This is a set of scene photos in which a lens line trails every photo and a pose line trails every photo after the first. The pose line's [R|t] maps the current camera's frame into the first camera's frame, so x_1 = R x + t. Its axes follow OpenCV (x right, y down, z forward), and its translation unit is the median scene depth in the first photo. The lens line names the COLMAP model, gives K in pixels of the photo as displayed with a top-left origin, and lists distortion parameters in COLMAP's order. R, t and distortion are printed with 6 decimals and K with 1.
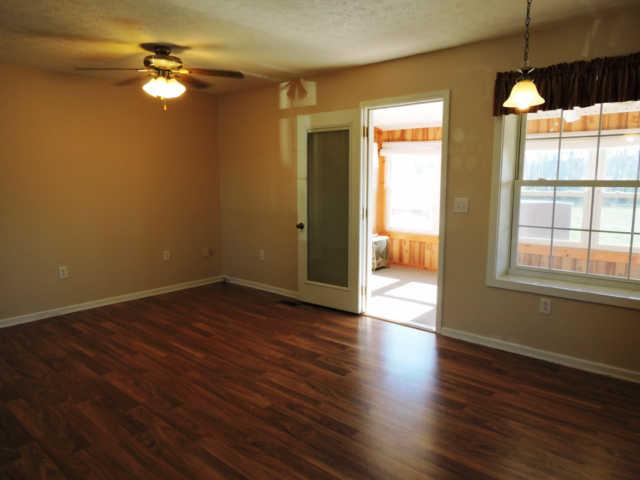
lens RADIAL K [[455.7, 0, 319.2], [0, 455.7, 241.1], [0, 0, 1]] dist [-0.003740, -0.003865]
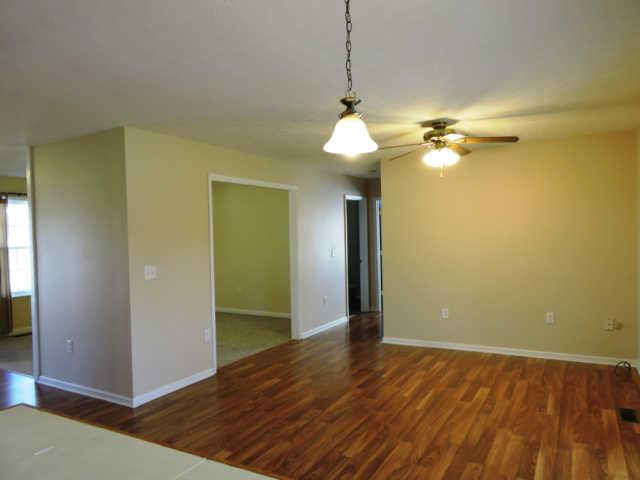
lens RADIAL K [[455.7, 0, 319.2], [0, 455.7, 241.1], [0, 0, 1]] dist [-0.003740, -0.003865]
pose [[0.202195, 0.007899, -0.979313, 0.705502], [-0.113668, 0.993399, -0.015456, -0.084021], [0.972727, 0.114441, 0.201758, 0.526137]]
